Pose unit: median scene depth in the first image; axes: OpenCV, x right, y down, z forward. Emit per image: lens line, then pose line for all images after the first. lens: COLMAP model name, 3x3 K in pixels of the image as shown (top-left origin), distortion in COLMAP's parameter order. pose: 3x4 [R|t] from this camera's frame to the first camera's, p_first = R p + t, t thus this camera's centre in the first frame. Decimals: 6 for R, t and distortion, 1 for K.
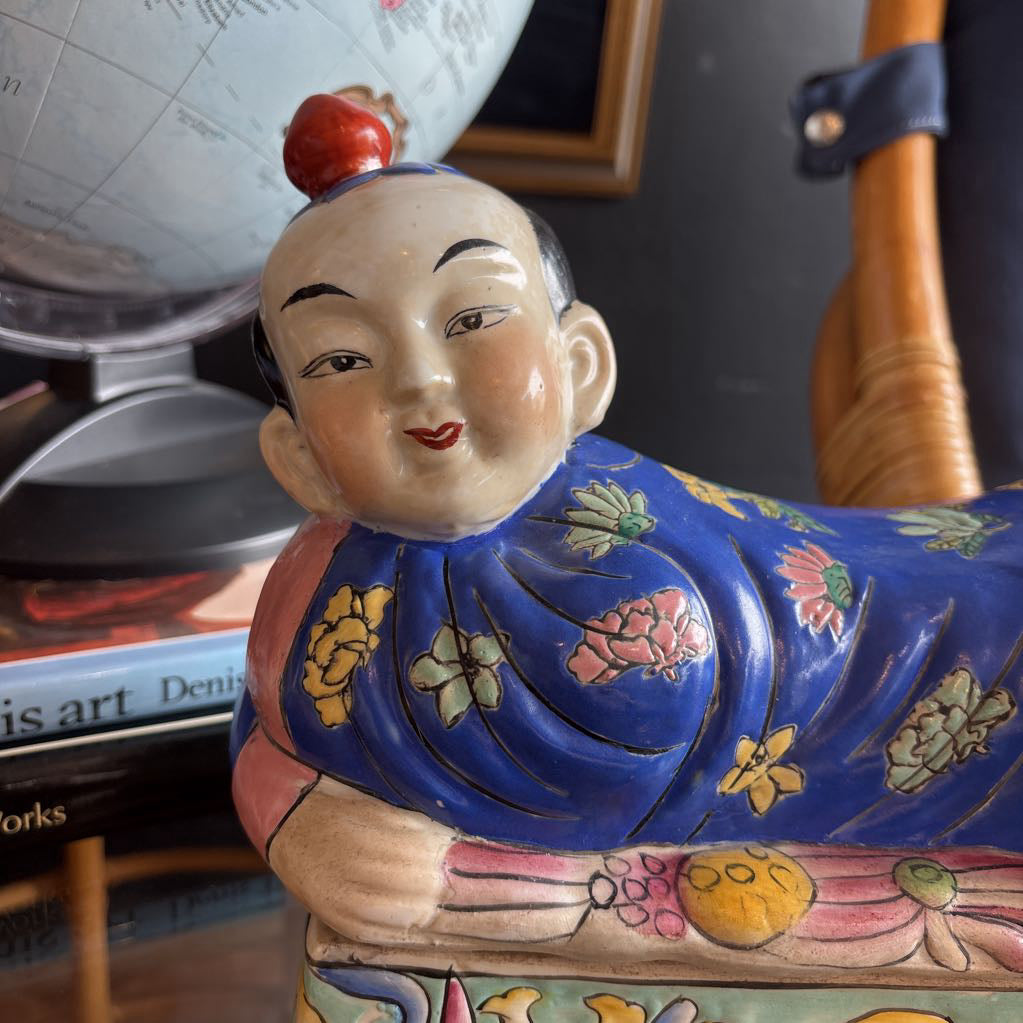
lens RADIAL K [[1078.5, 0, 511.5], [0, 1078.5, 511.5], [0, 0, 1]] dist [-0.008171, -0.000662]
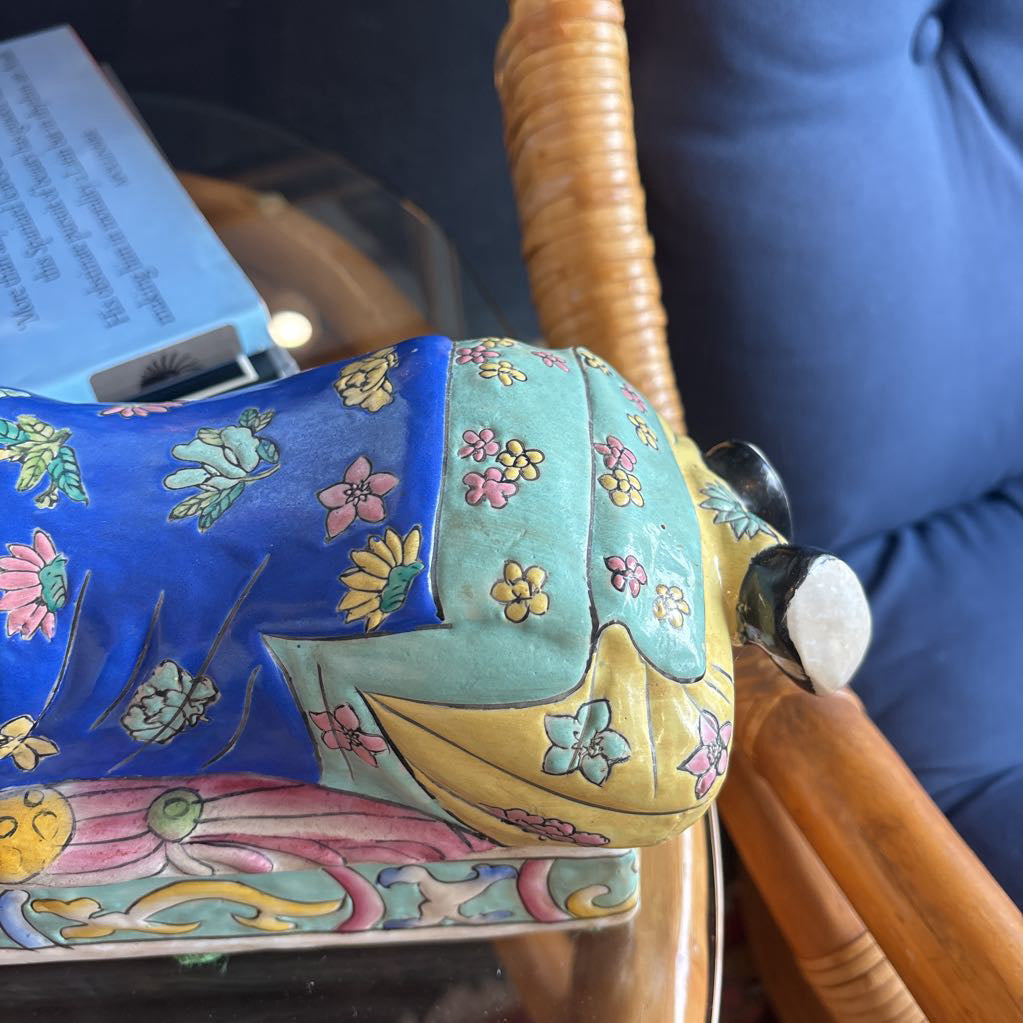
lens RADIAL K [[1078.5, 0, 511.5], [0, 1078.5, 511.5], [0, 0, 1]] dist [-0.008171, -0.000662]
pose [[0.994616, -0.066545, -0.079443, 0.876180], [0.098086, 0.851911, 0.514419, -0.504362], [0.033446, -0.519442, 0.853851, 0.196606]]
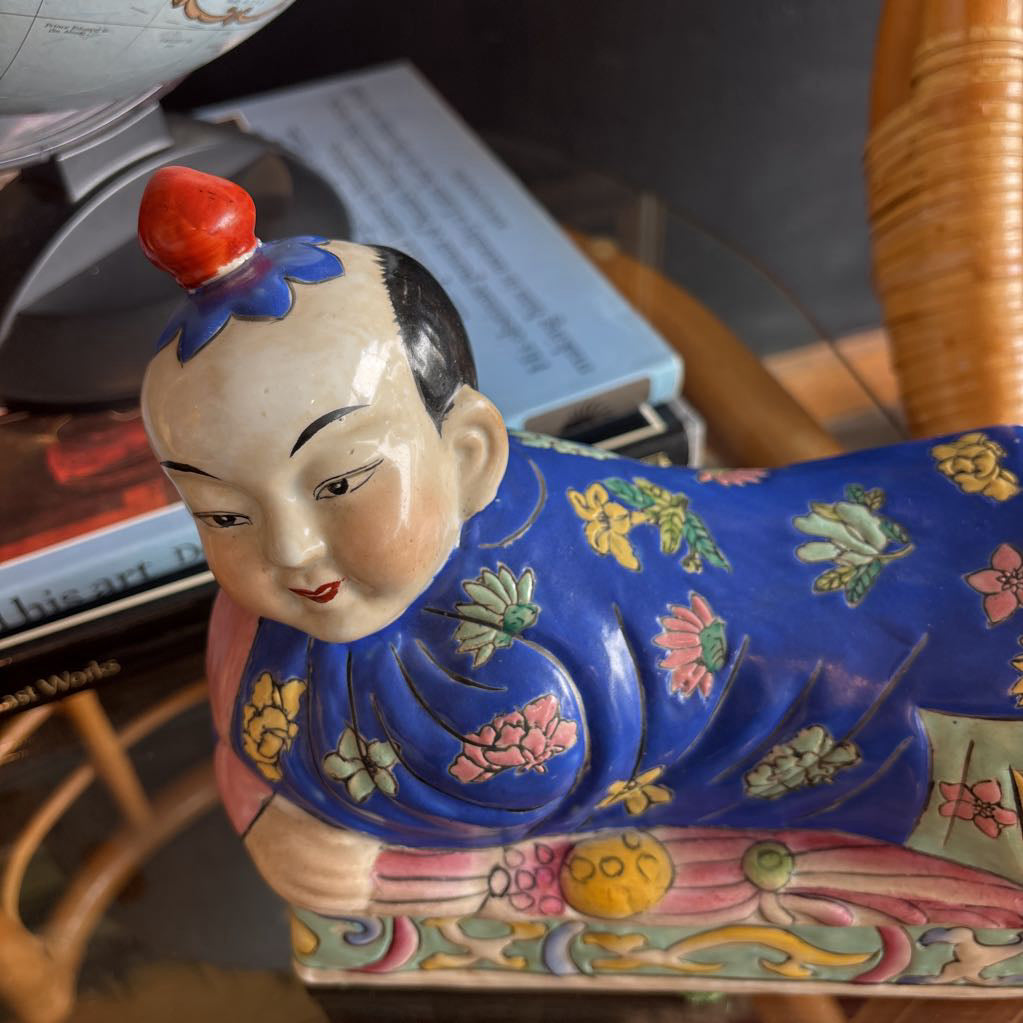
lens RADIAL K [[1078.5, 0, 511.5], [0, 1078.5, 511.5], [0, 0, 1]] dist [-0.008171, -0.000662]
pose [[0.993430, -0.002863, -0.114403, 0.240231], [0.060382, 0.862321, 0.502749, -0.650803], [0.097213, -0.506354, 0.856828, 0.128190]]
